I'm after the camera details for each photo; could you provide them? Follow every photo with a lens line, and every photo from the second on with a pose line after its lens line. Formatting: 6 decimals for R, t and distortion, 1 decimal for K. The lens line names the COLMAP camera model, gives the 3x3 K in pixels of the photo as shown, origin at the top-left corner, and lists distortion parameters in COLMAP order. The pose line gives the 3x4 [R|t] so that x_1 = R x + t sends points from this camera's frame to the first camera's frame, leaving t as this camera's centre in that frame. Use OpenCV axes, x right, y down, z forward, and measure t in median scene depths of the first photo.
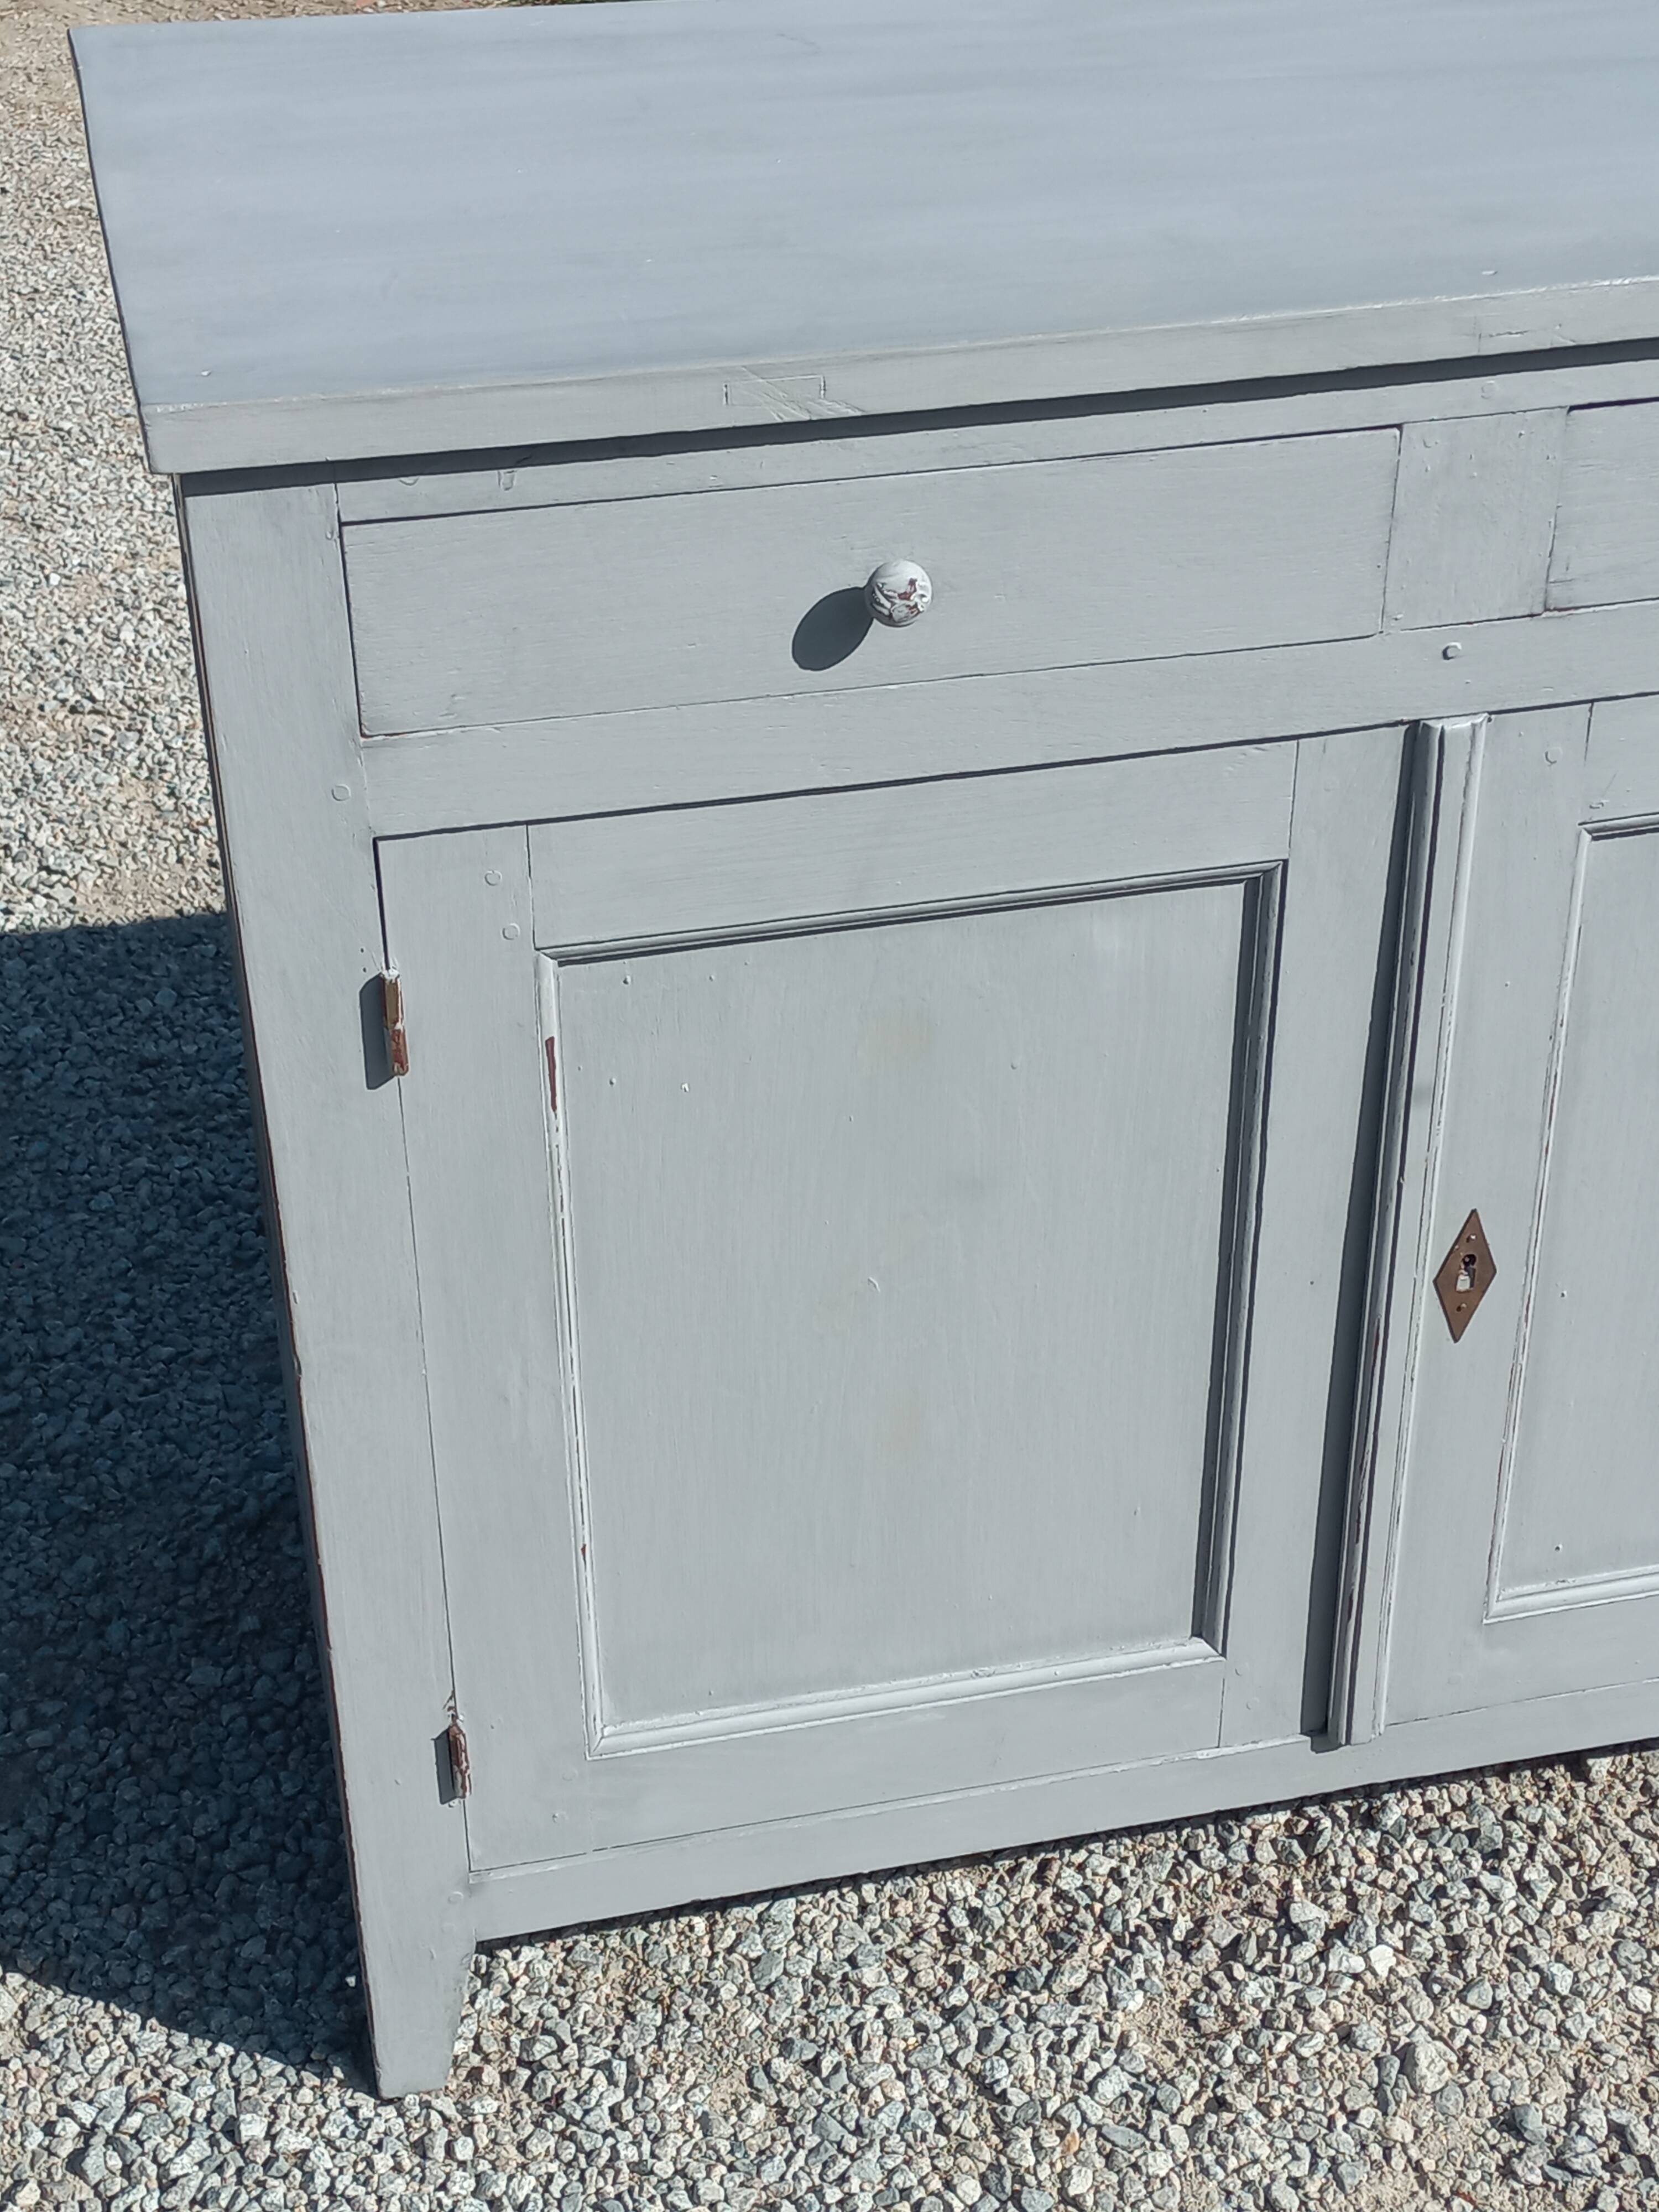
lens RADIAL K [[3191.4, 0, 833.3], [0, 3191.4, 1099.7], [0, 0, 1]] dist [0.081845, 0.000000]
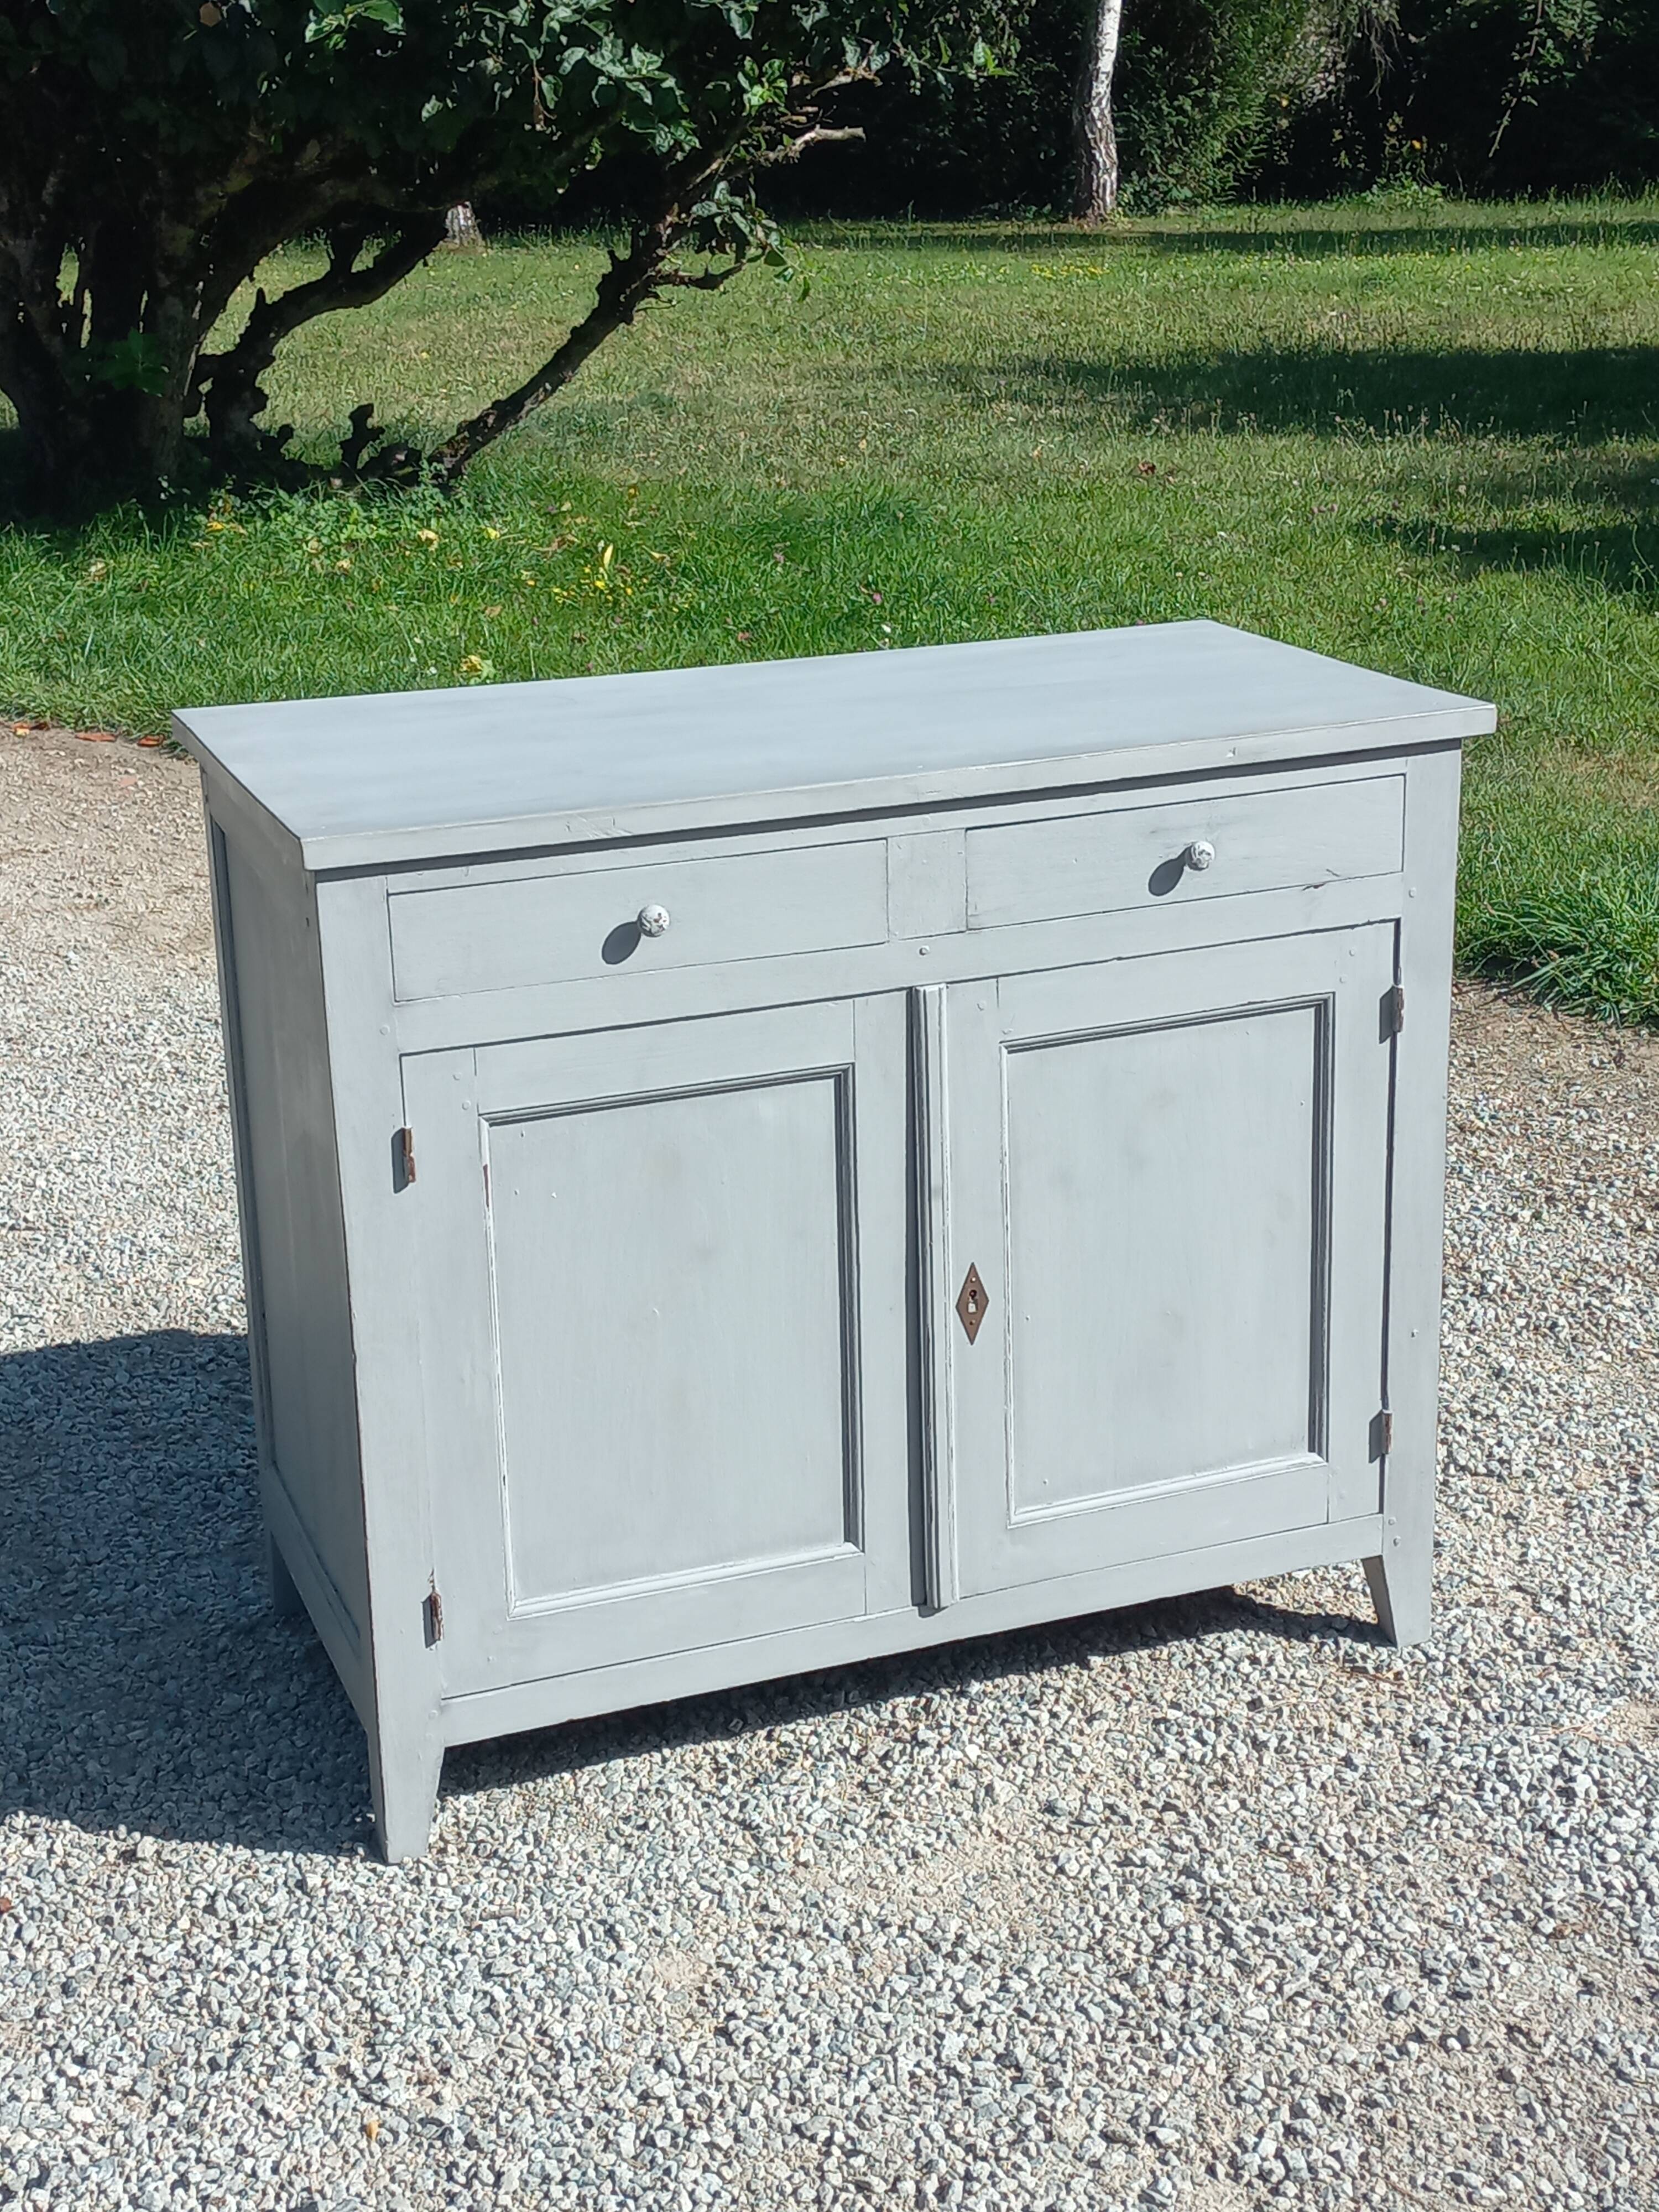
lens RADIAL K [[3191.4, 0, 839.7], [0, 3191.4, 1073.8], [0, 0, 1]] dist [0.081845, 0.000000]
pose [[0.990582, -0.056025, 0.124936, -0.093876], [0.085330, 0.966194, -0.243285, 0.340868], [-0.107082, 0.251655, 0.961875, -0.738244]]
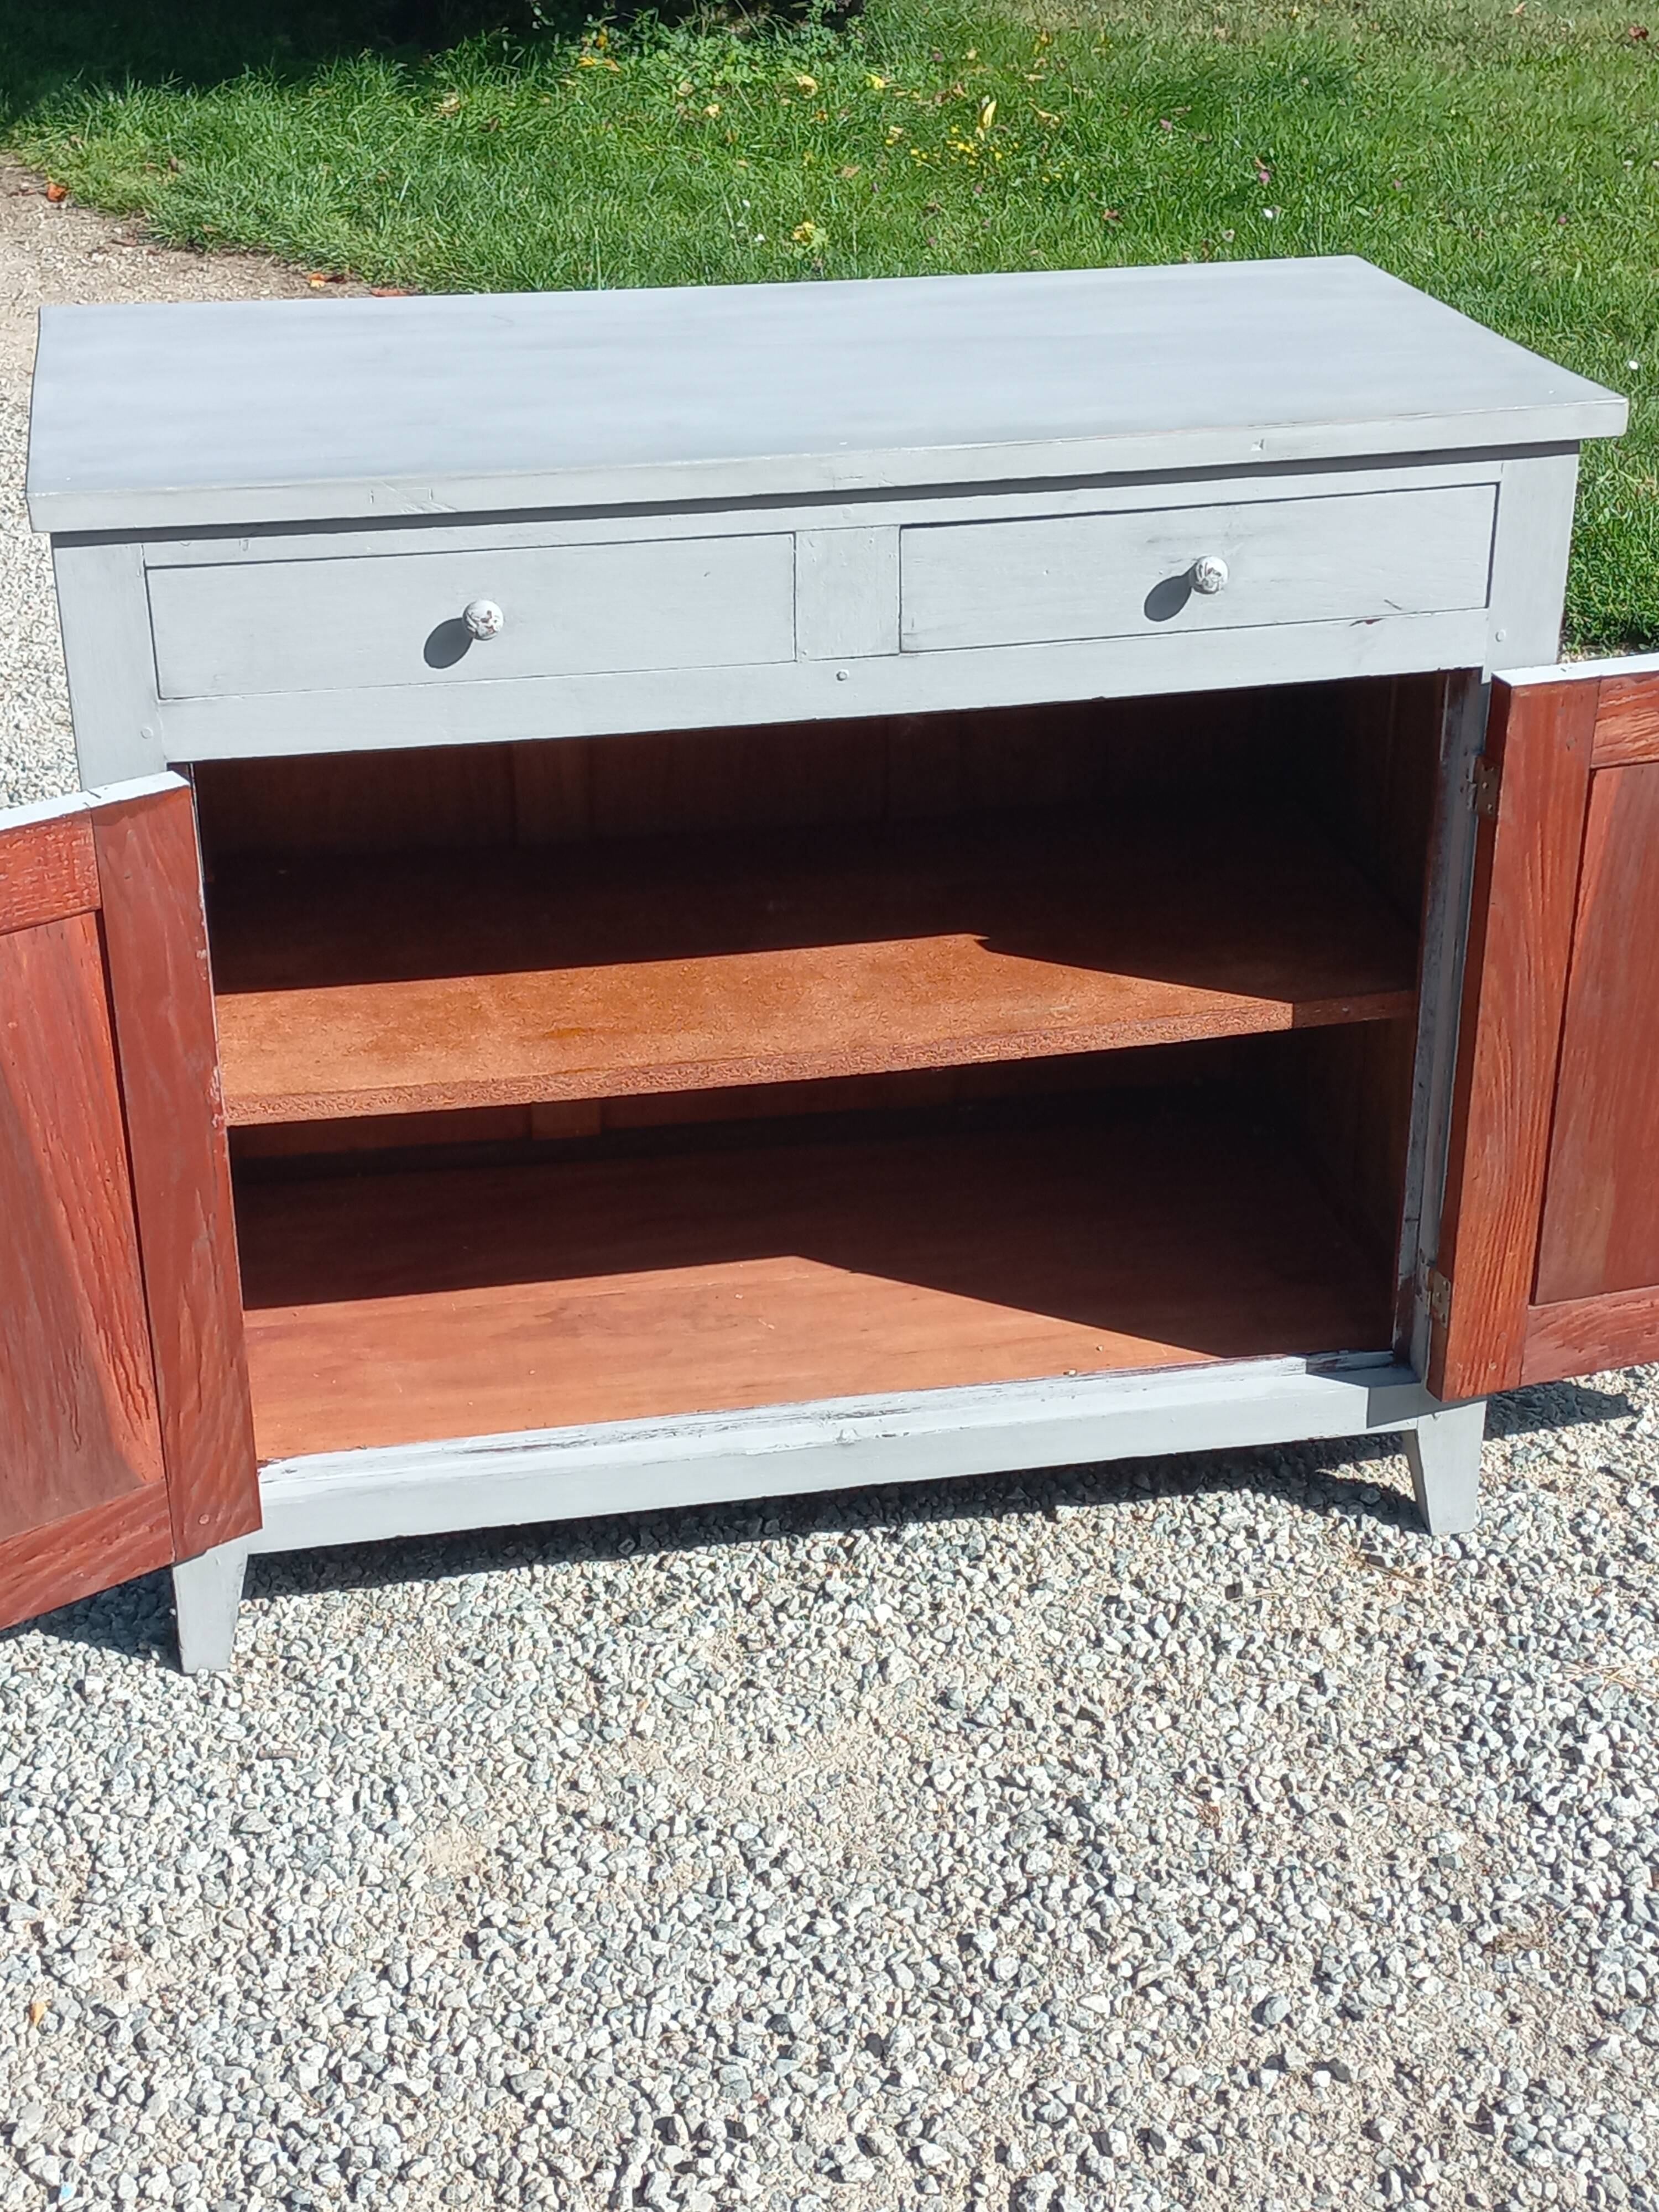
lens RADIAL K [[3191.4, 0, 841.4], [0, 3191.4, 1093.0], [0, 0, 1]] dist [0.081845, 0.000000]
pose [[0.999149, 0.020981, -0.035511, 0.206698], [-0.024819, 0.993472, -0.111340, 0.203677], [0.032943, 0.112127, 0.993148, -0.476127]]
